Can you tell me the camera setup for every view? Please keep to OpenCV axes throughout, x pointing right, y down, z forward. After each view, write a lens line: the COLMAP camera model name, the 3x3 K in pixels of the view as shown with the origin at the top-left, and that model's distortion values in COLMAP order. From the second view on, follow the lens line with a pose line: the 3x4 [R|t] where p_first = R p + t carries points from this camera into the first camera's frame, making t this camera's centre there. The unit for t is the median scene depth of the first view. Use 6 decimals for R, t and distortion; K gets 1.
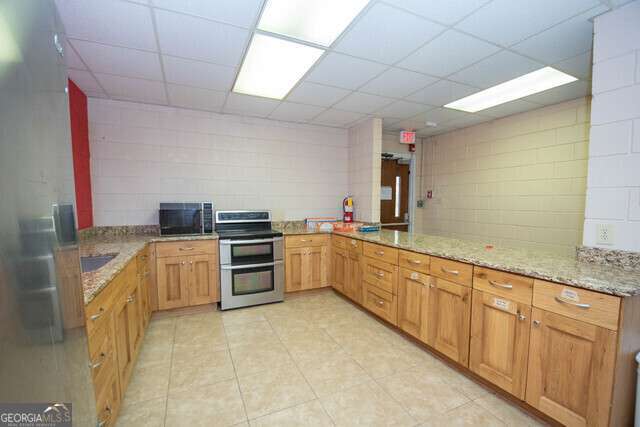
lens RADIAL K [[281.3, 0, 319.7], [0, 281.3, 215.0], [0, 0, 1]] dist [0.000702, -0.000113]
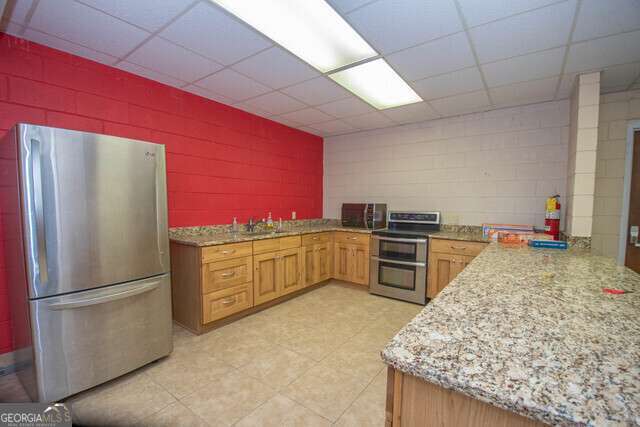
lens RADIAL K [[281.3, 0, 321.7], [0, 281.3, 216.0], [0, 0, 1]] dist [0.000702, -0.000113]
pose [[0.489183, 0.047501, -0.870887, 0.549996], [-0.047038, 0.998499, 0.028040, -0.014427], [0.870912, 0.027248, 0.490684, 0.201564]]
